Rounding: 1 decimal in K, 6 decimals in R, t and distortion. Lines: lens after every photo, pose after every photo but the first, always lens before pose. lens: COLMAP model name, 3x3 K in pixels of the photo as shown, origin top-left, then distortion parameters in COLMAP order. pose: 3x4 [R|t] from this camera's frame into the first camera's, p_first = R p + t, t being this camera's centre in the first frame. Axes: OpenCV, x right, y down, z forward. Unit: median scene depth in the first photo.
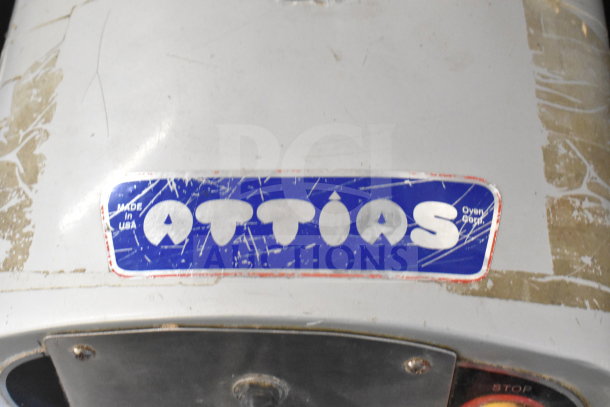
lens RADIAL K [[865.7, 0, 305.0], [0, 865.7, 203.5], [0, 0, 1]] dist [-0.044139, 0.018213]
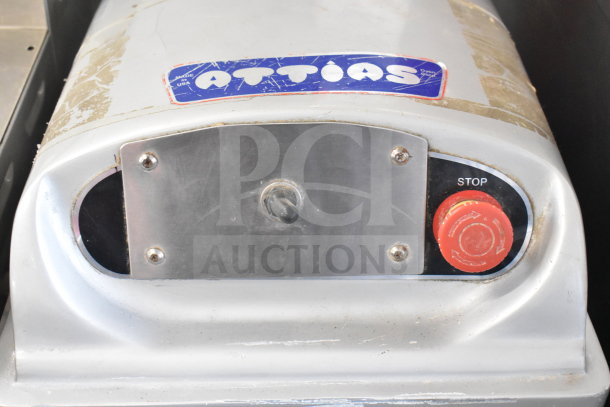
lens RADIAL K [[865.7, 0, 305.0], [0, 865.7, 203.5], [0, 0, 1]] dist [-0.044139, 0.018213]
pose [[0.997841, -0.021522, 0.062051, -0.100663], [0.047472, 0.889245, -0.454961, 0.838677], [-0.045387, 0.456924, 0.888347, -0.156226]]
